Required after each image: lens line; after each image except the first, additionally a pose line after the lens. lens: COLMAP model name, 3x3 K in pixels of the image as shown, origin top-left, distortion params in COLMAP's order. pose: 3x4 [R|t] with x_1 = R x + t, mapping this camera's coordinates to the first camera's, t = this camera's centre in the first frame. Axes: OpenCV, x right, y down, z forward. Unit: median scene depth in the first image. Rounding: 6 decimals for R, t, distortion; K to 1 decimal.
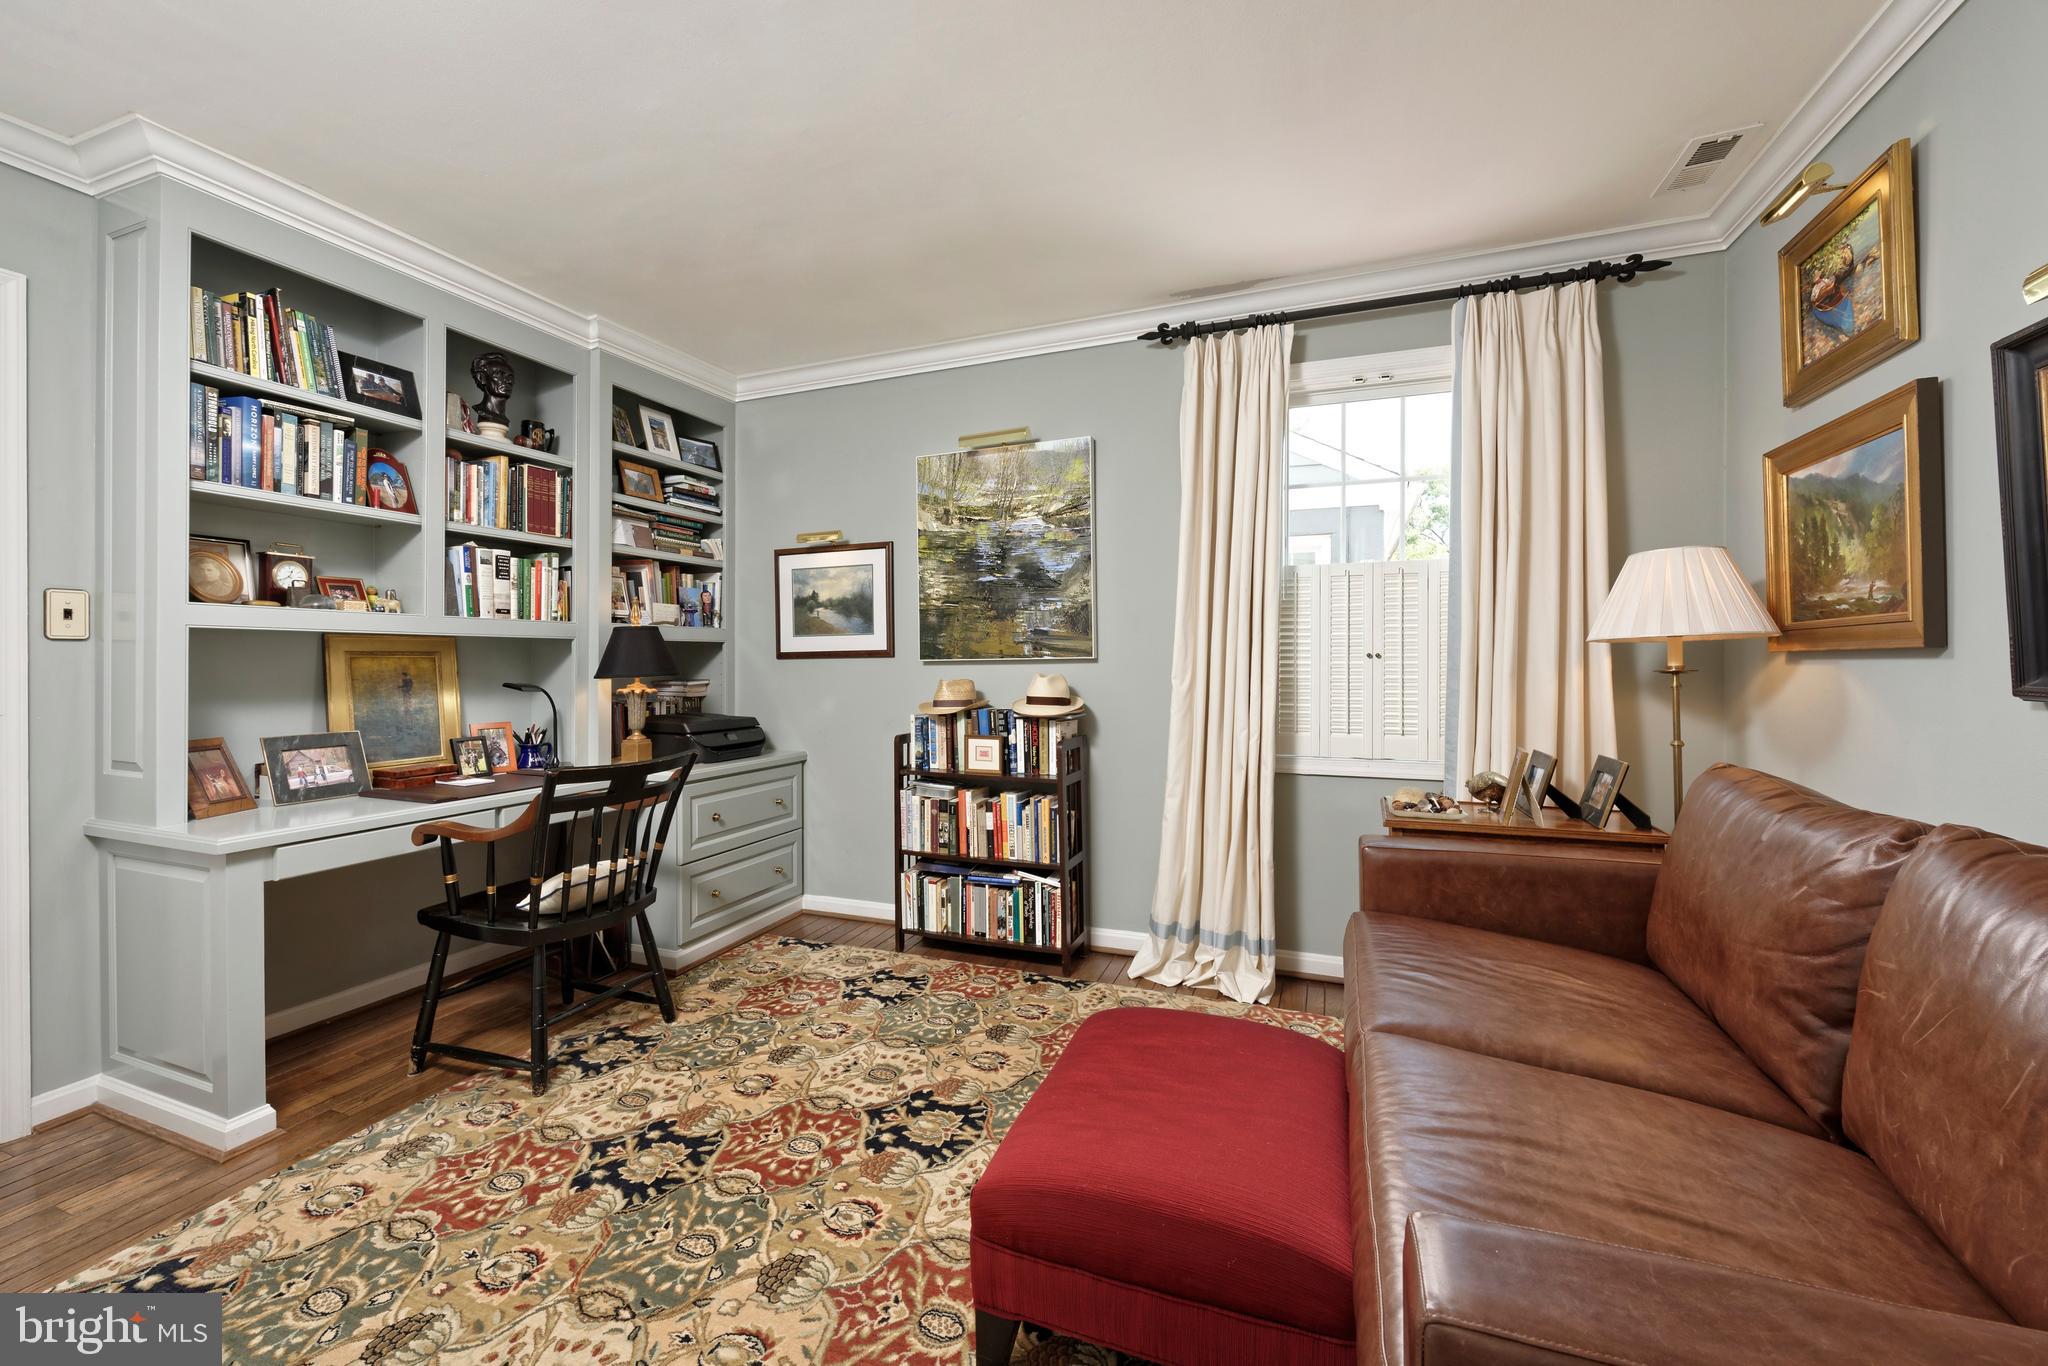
lens RADIAL K [[823.0, 0, 1019.4], [0, 823.0, 655.5], [0, 0, 1]] dist [-0.002211, -0.000238]
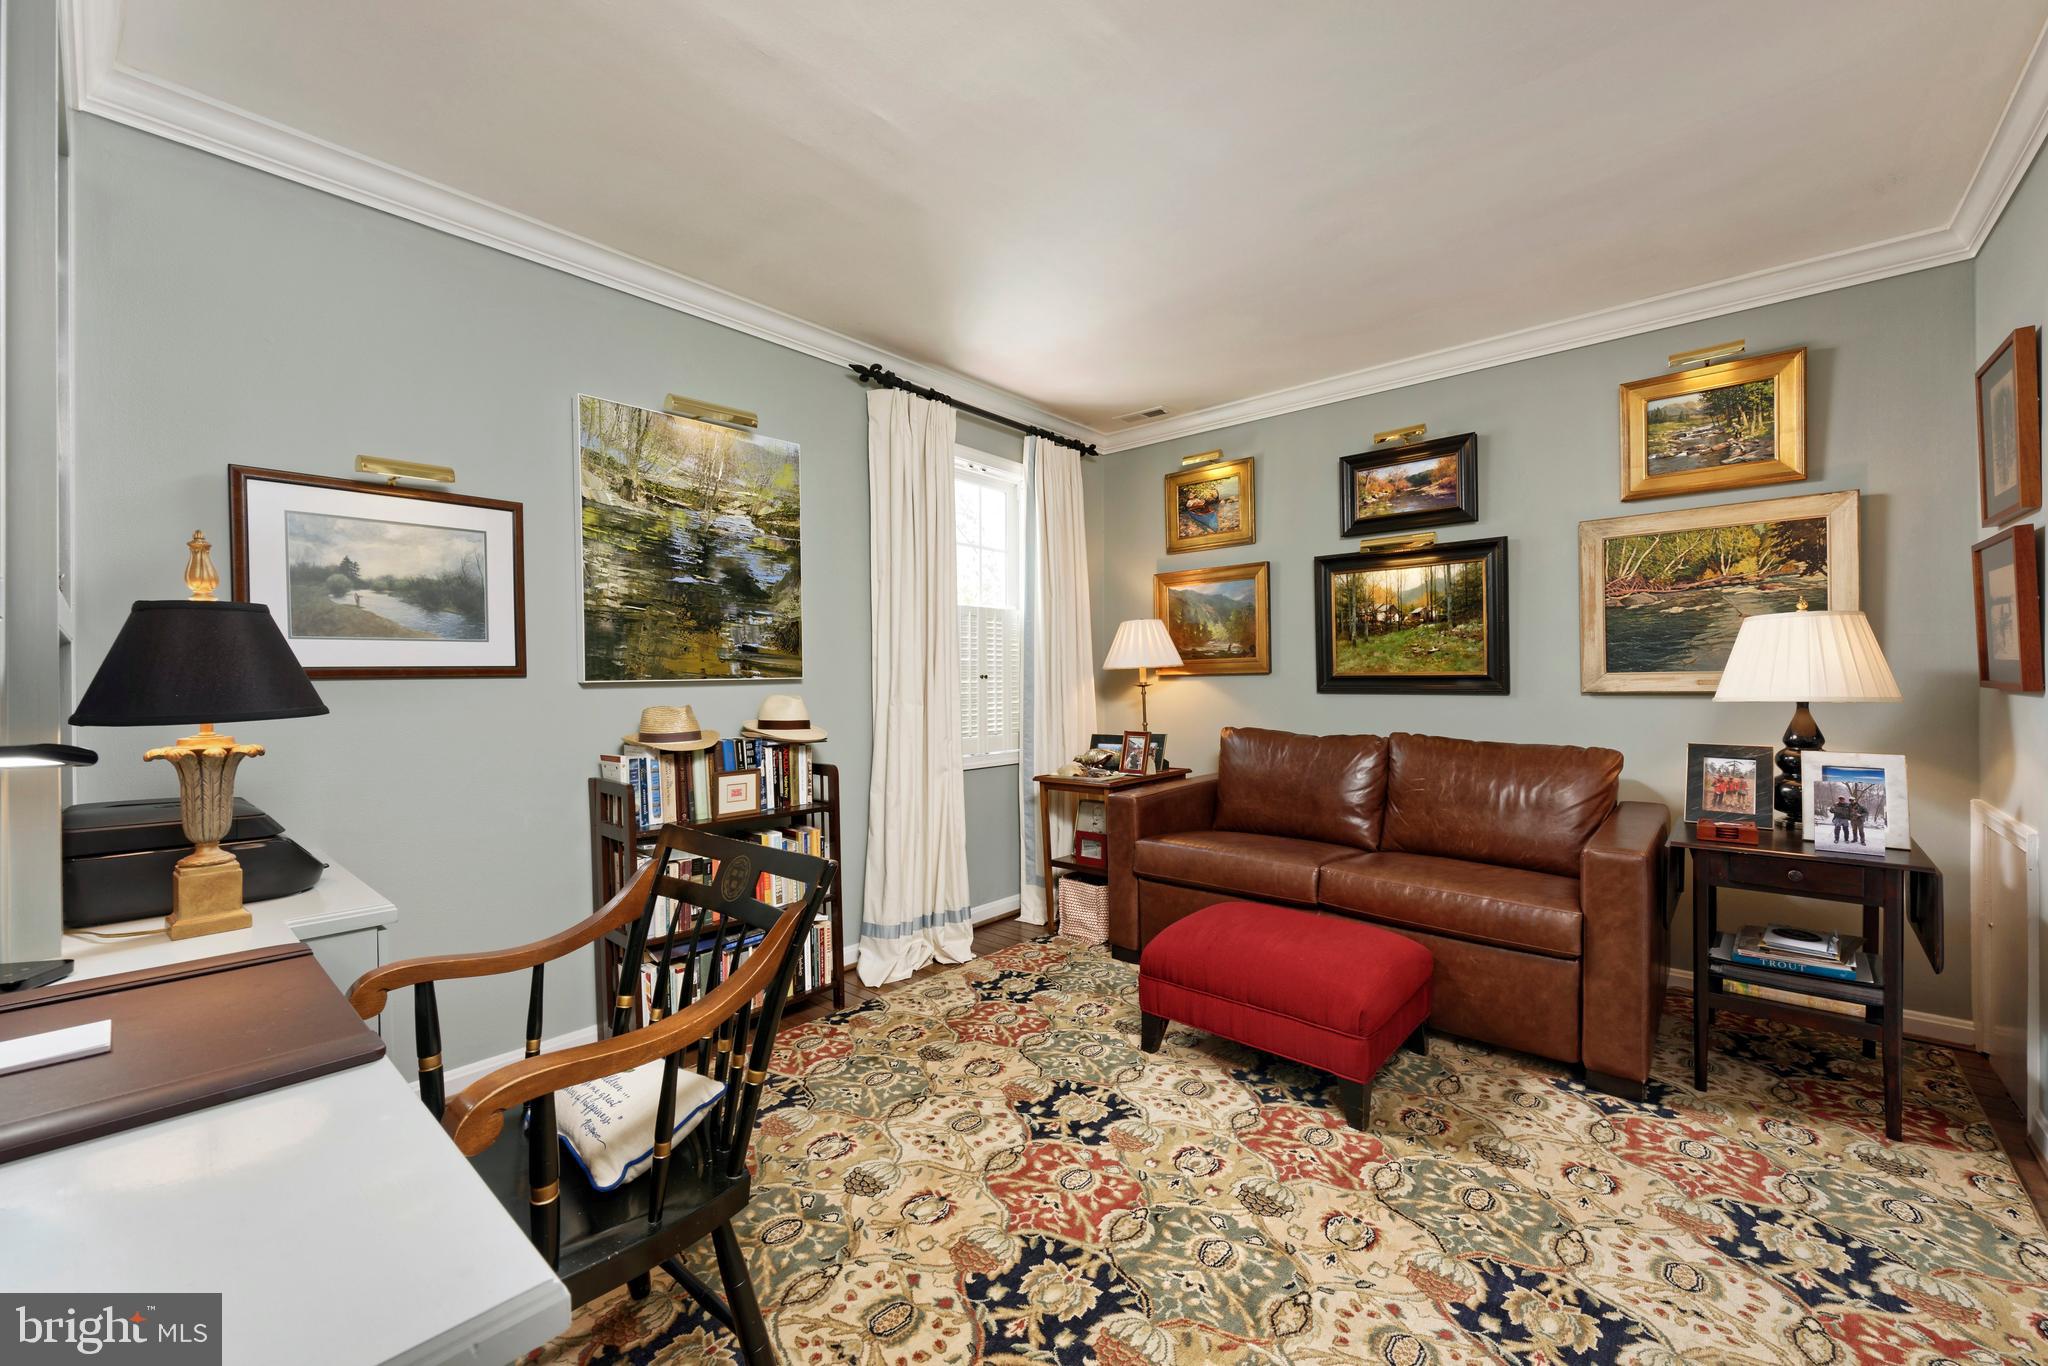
lens RADIAL K [[806.3, 0, 1024.0], [0, 806.3, 683.0], [0, 0, 1]] dist [-0.000450, 0.000108]
pose [[0.340642, -0.002279, 0.940190, -0.696010], [0.003133, 0.999994, 0.001289, 0.007896], [-0.940188, 0.002507, 0.340647, 0.437859]]
